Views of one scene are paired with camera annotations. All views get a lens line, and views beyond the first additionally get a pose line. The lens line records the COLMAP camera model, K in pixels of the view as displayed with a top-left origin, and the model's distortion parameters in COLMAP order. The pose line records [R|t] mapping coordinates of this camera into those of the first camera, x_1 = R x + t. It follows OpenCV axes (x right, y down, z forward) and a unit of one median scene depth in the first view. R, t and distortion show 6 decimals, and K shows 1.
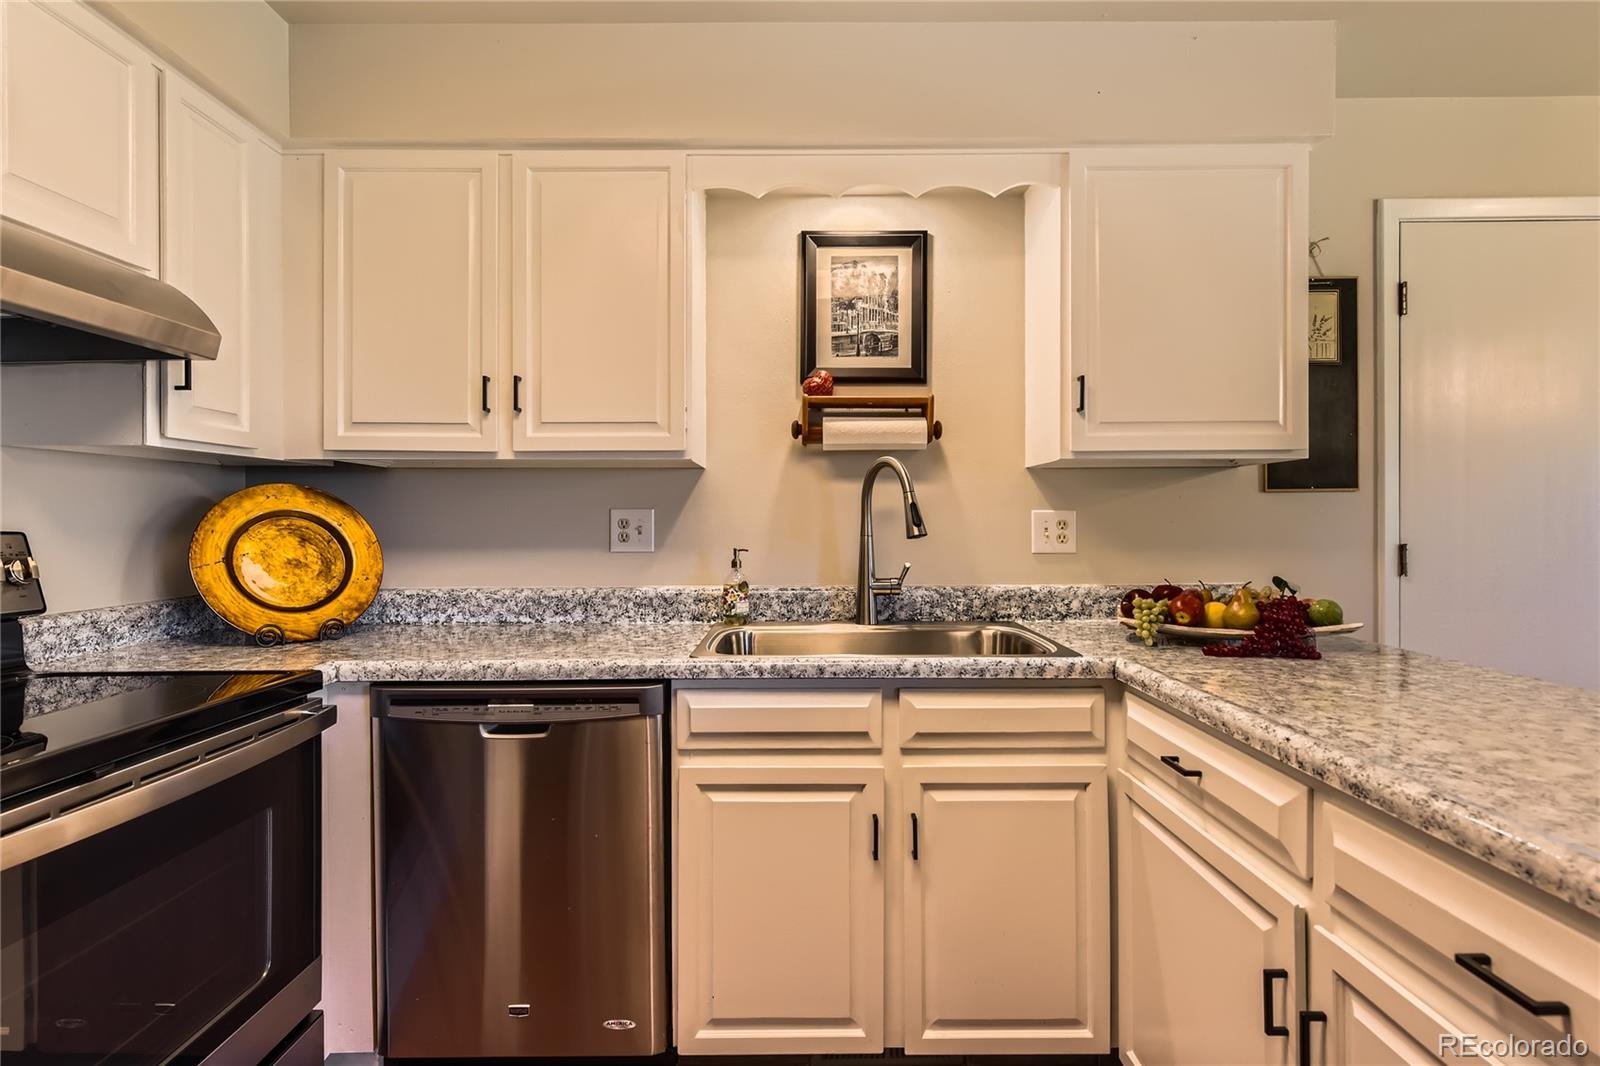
lens RADIAL K [[796.0, 0, 790.8], [0, 796.0, 521.5], [0, 0, 1]] dist [0.009225, -0.002642]
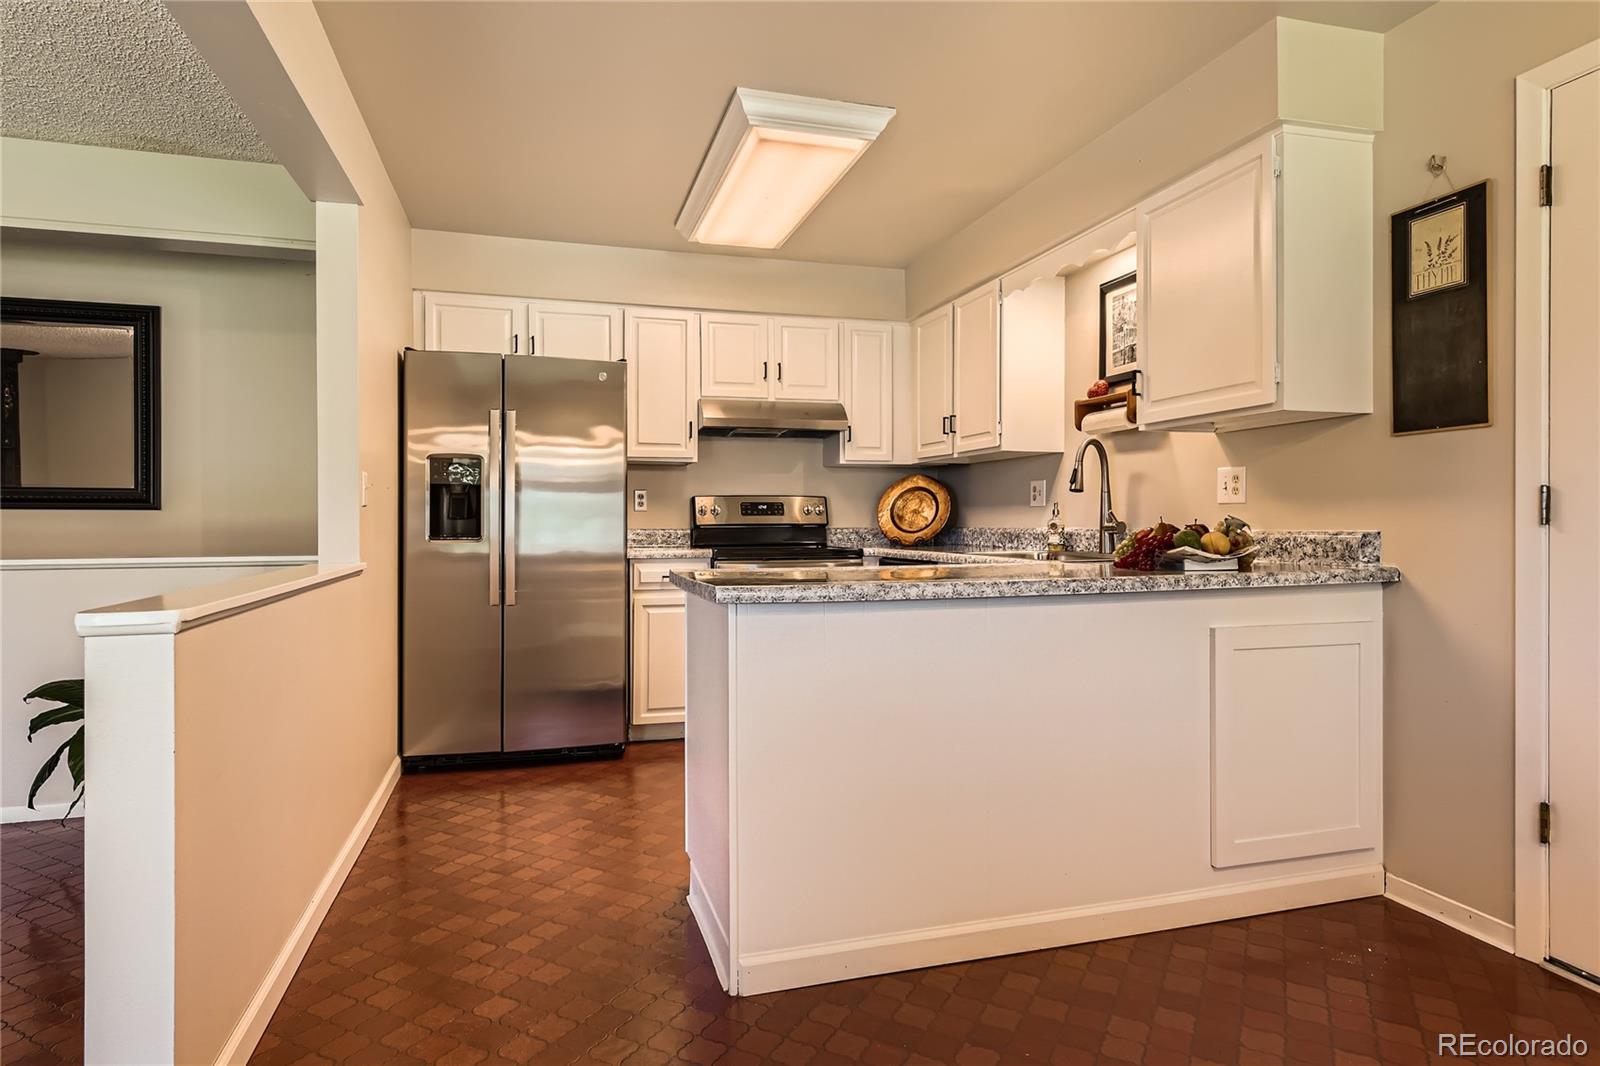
lens RADIAL K [[862.9, 0, 792.3], [0, 862.9, 523.8], [0, 0, 1]] dist [0.001362, -0.001460]
pose [[0.284584, 0.009032, -0.958608, 1.512126], [0.001785, 0.999949, 0.009951, 0.061795], [0.958649, -0.004543, 0.284554, 0.009653]]
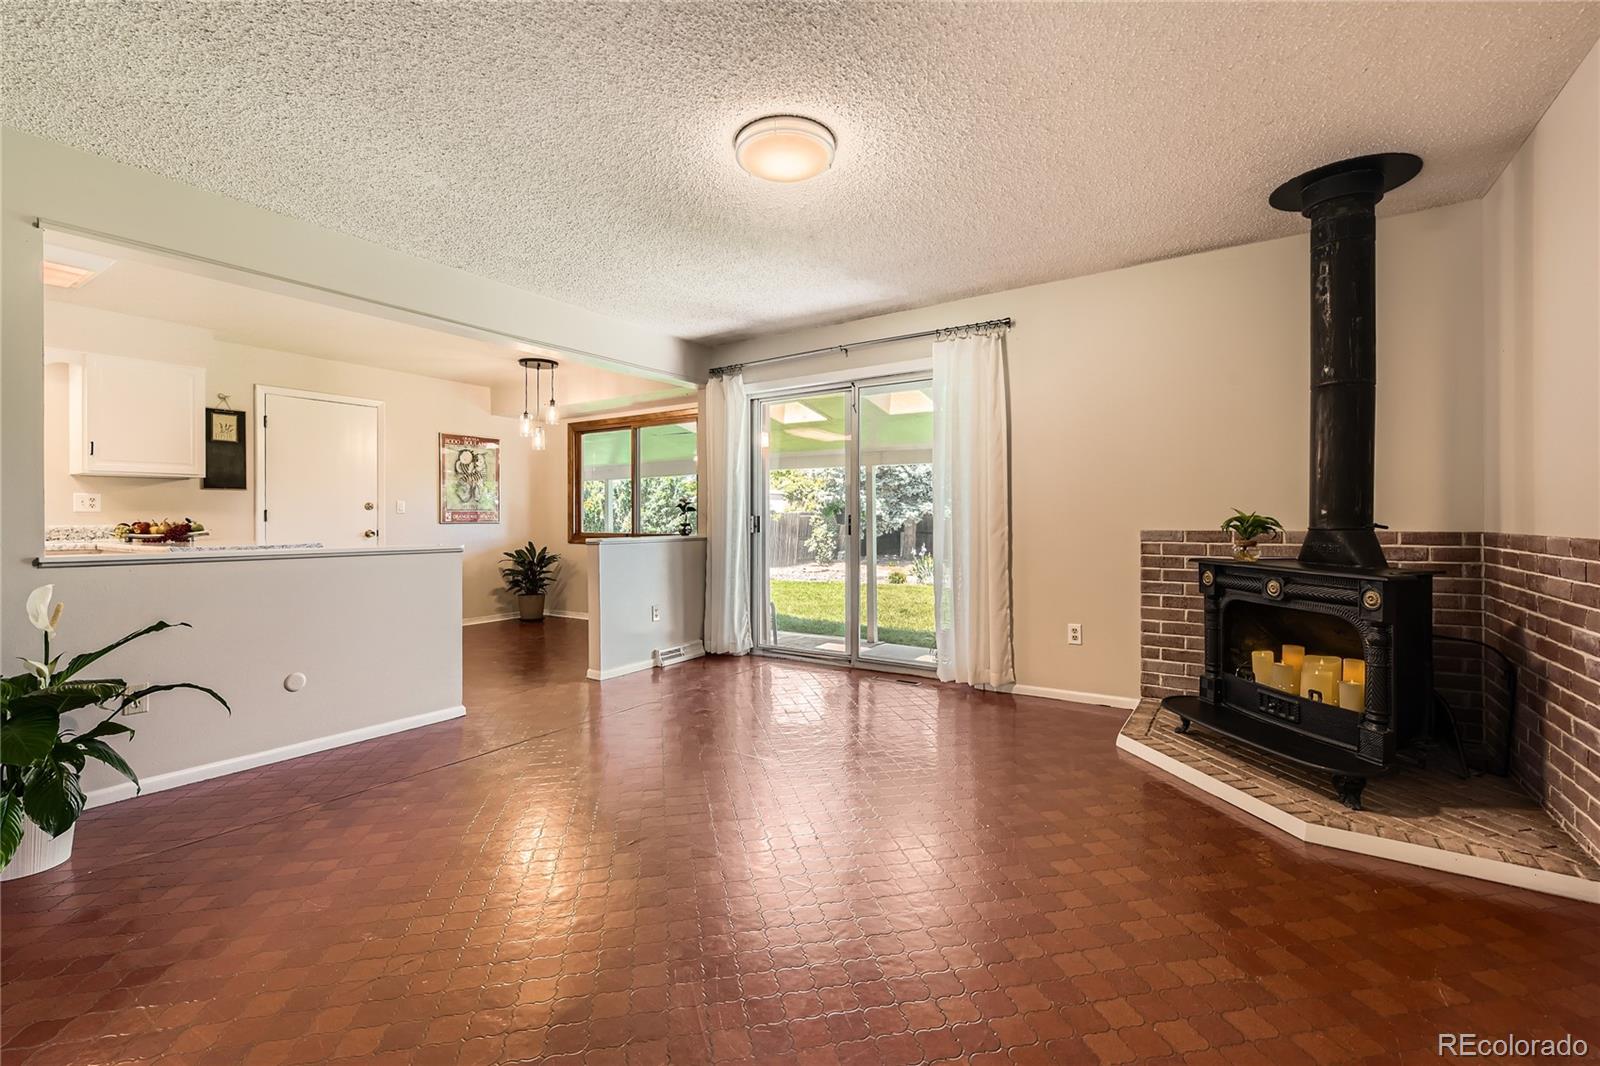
lens RADIAL K [[690.7, 0, 817.6], [0, 690.7, 513.4], [0, 0, 1]] dist [0.000433, -0.000184]
pose [[0.538860, 0.007723, 0.842360, -0.243428], [0.000512, 0.999955, -0.009496, 0.071101], [-0.842395, 0.005548, 0.538832, -2.076609]]
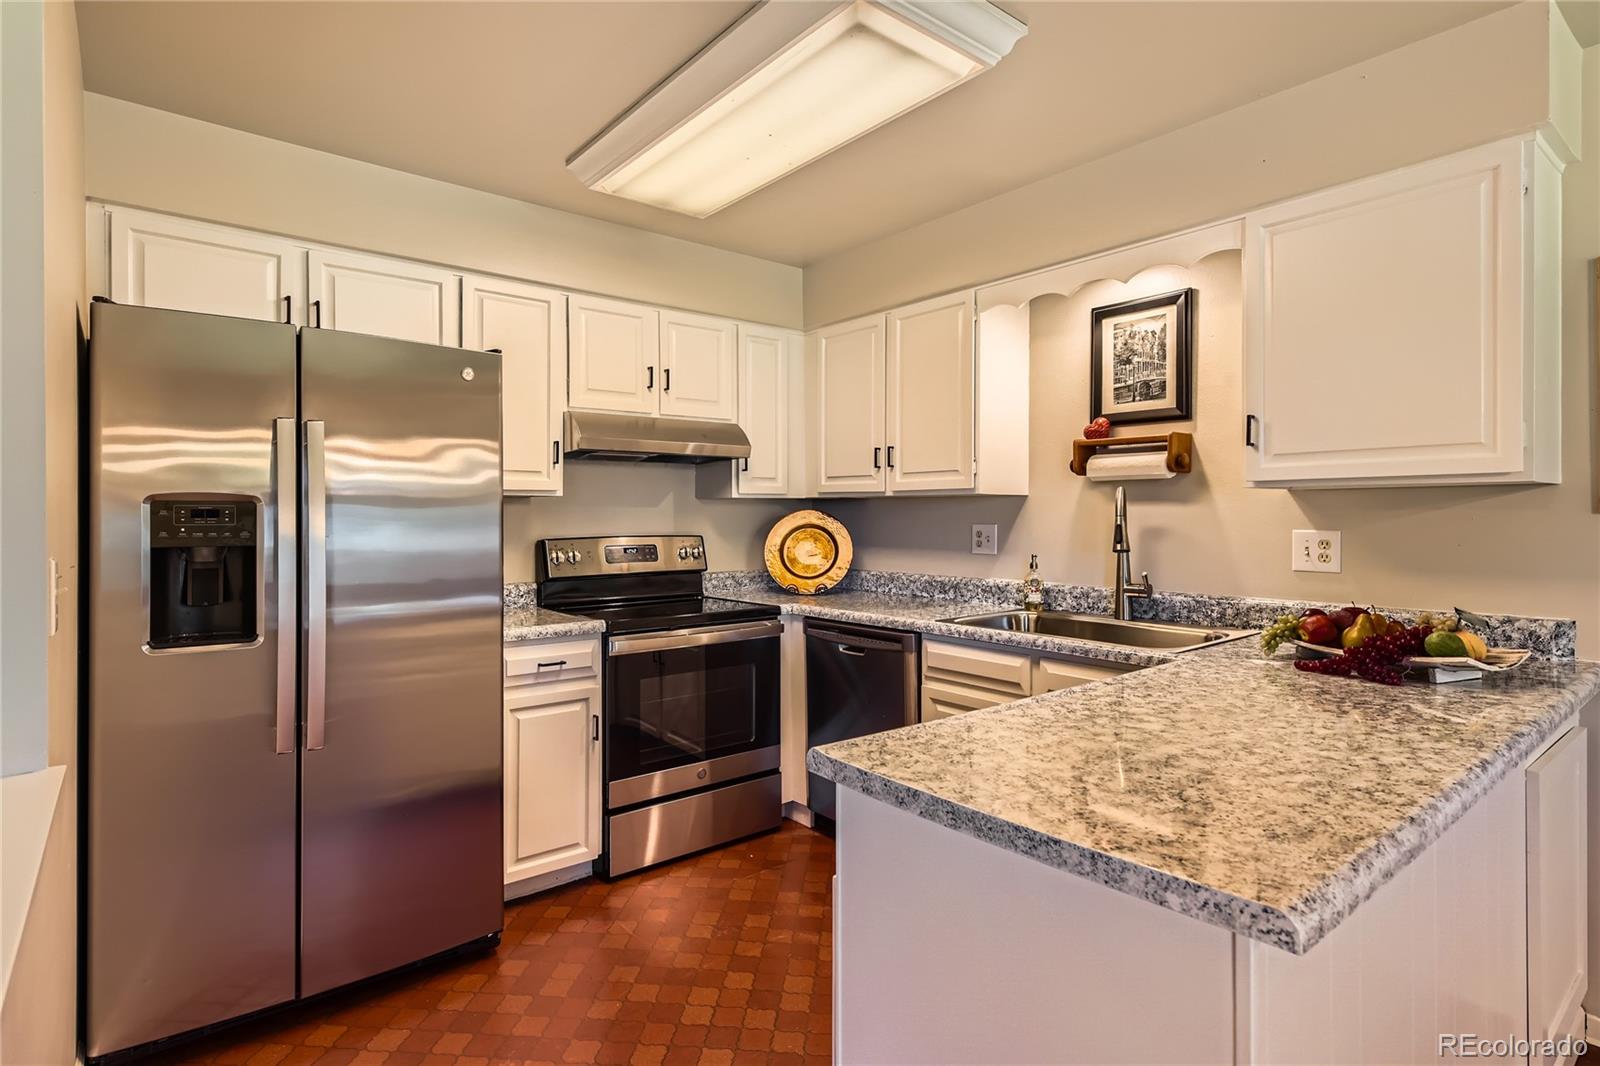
lens RADIAL K [[796.0, 0, 788.0], [0, 796.0, 518.9], [0, 0, 1]] dist [0.009225, -0.002642]
pose [[0.631093, 0.006081, -0.775684, 0.772736], [0.000742, 0.999964, 0.008444, -0.042072], [0.775707, -0.005905, 0.631065, -0.207482]]
